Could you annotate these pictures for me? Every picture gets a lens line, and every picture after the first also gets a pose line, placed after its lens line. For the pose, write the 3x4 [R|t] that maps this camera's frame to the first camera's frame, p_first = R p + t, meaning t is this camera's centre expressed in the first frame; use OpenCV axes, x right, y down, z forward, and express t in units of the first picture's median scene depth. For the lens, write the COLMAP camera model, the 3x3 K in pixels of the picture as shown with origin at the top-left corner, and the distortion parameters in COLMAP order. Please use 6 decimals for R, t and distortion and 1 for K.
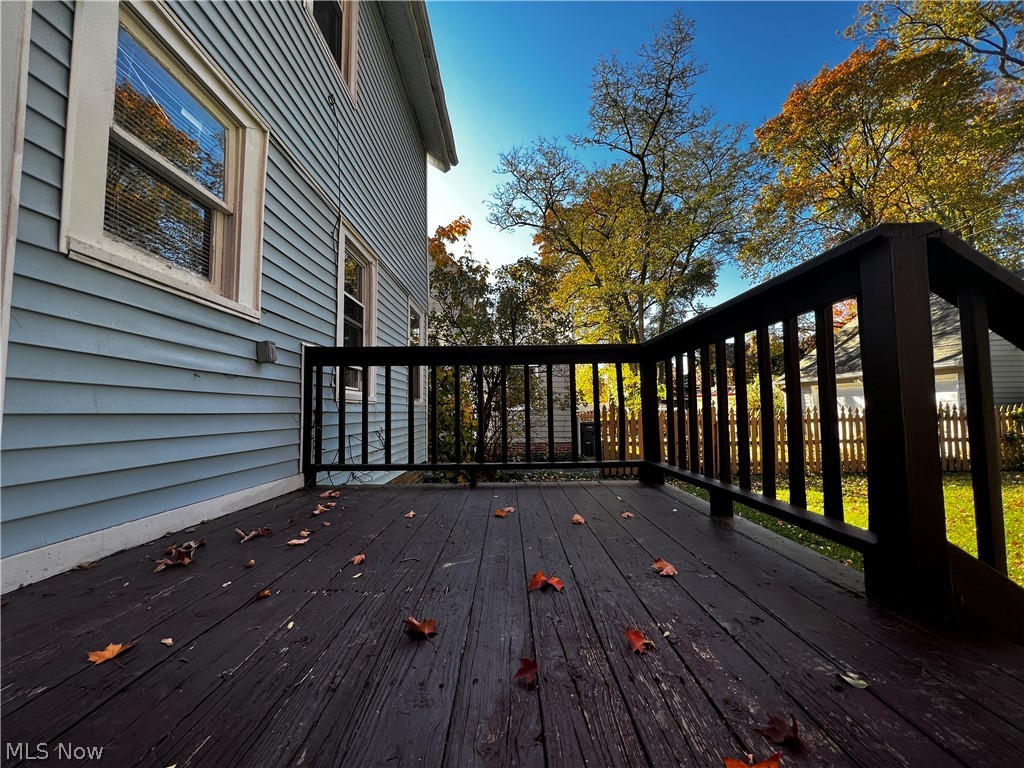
lens RADIAL K [[410.0, 0, 509.6], [0, 410.0, 384.7], [0, 0, 1]] dist [-0.001339, -0.000092]
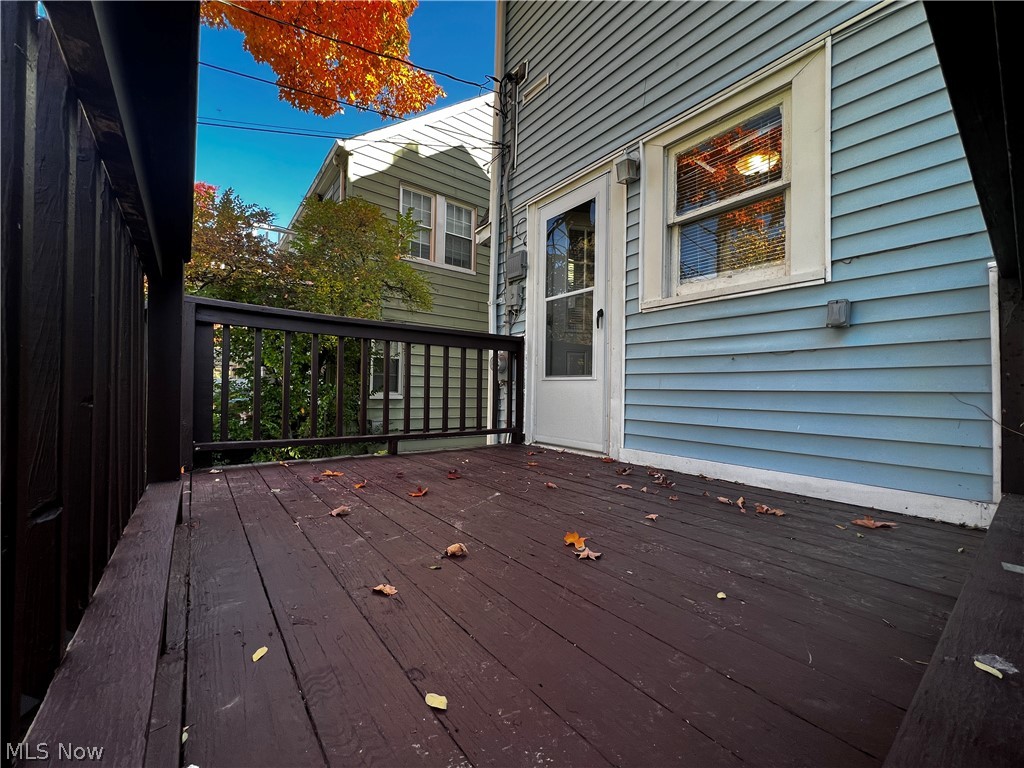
lens RADIAL K [[408.9, 0, 510.4], [0, 408.9, 385.4], [0, 0, 1]] dist [0.000440, 0.000032]
pose [[-0.793067, -0.011091, -0.609033, 0.495602], [0.028453, 0.998068, -0.055226, 0.104117], [0.608469, -0.061127, -0.791220, 1.578407]]
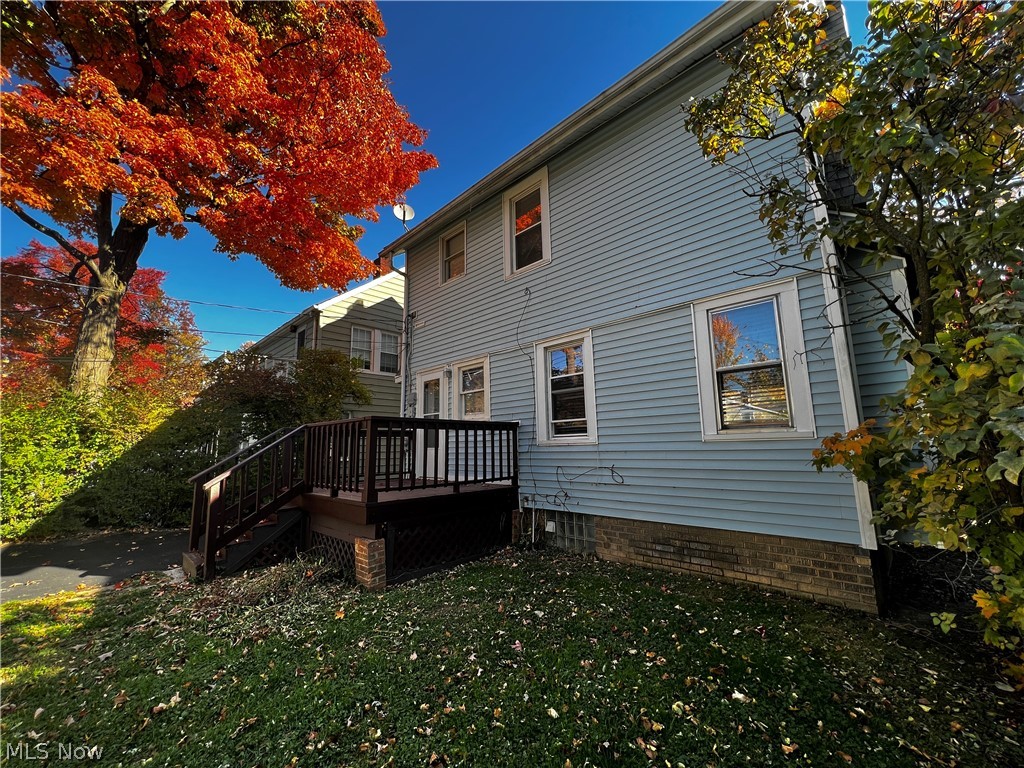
lens RADIAL K [[410.0, 0, 510.0], [0, 410.0, 388.3], [0, 0, 1]] dist [-0.001339, -0.000092]
pose [[-0.697016, -0.077136, -0.712895, 1.742081], [0.071369, 0.981798, -0.176011, 0.174775], [0.713495, -0.173561, -0.678823, 3.908356]]
